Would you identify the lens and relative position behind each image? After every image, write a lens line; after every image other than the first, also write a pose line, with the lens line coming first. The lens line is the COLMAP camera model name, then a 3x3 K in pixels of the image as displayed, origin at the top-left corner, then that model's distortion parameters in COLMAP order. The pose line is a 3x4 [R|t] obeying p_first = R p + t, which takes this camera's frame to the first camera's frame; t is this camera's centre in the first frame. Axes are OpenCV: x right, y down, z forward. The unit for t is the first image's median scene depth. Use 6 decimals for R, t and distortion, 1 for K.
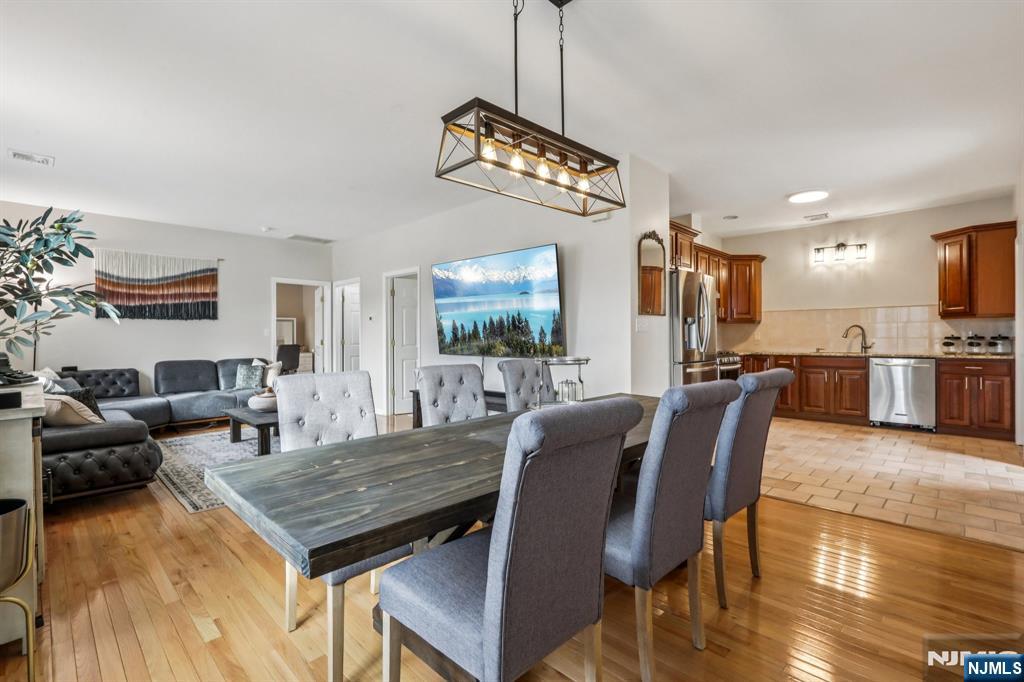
lens RADIAL K [[466.6, 0, 511.2], [0, 466.6, 336.3], [0, 0, 1]] dist [-0.000239, 0.001780]
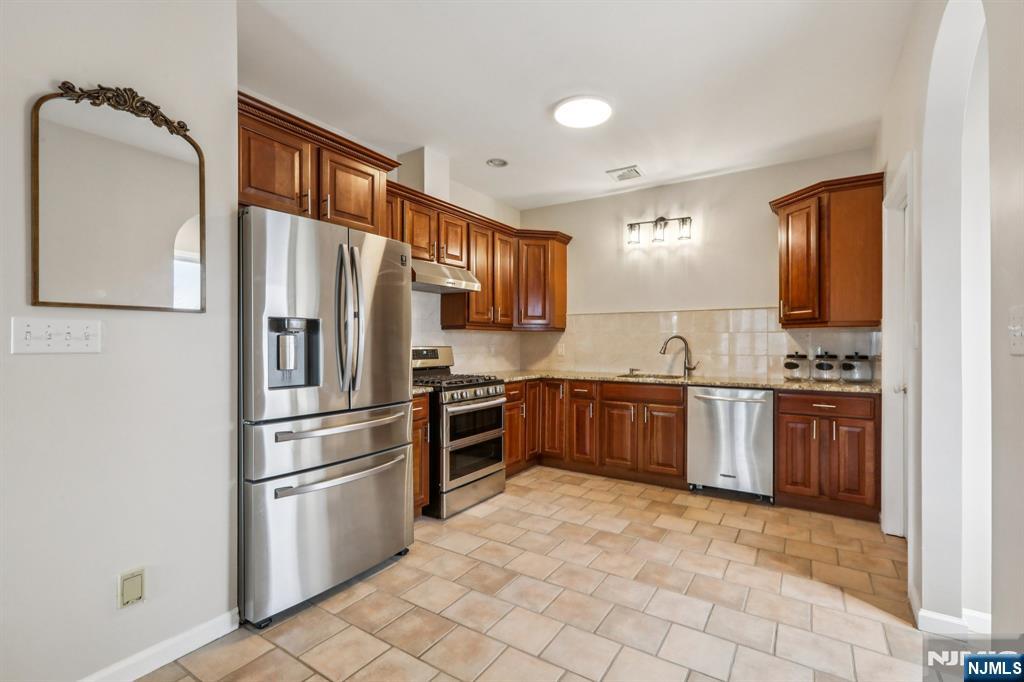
lens RADIAL K [[466.6, 0, 513.0], [0, 466.6, 340.8], [0, 0, 1]] dist [-0.000239, 0.001780]
pose [[0.979144, 0.006184, 0.203072, 0.407095], [-0.005754, 0.999980, -0.002707, -0.014762], [-0.203085, 0.001482, 0.979160, 0.424142]]
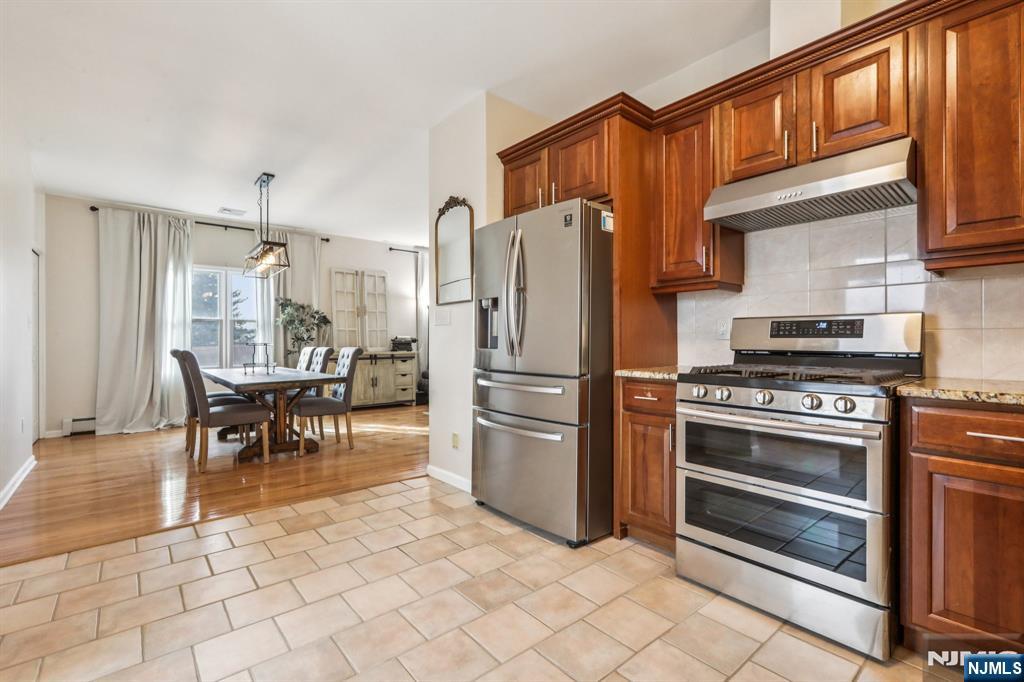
lens RADIAL K [[466.6, 0, 513.6], [0, 466.6, 340.7], [0, 0, 1]] dist [-0.000239, 0.001780]
pose [[-0.099849, 0.008097, -0.994970, 0.817304], [0.003086, 0.999965, 0.007828, 0.009232], [0.994998, -0.002288, -0.099870, 0.893565]]
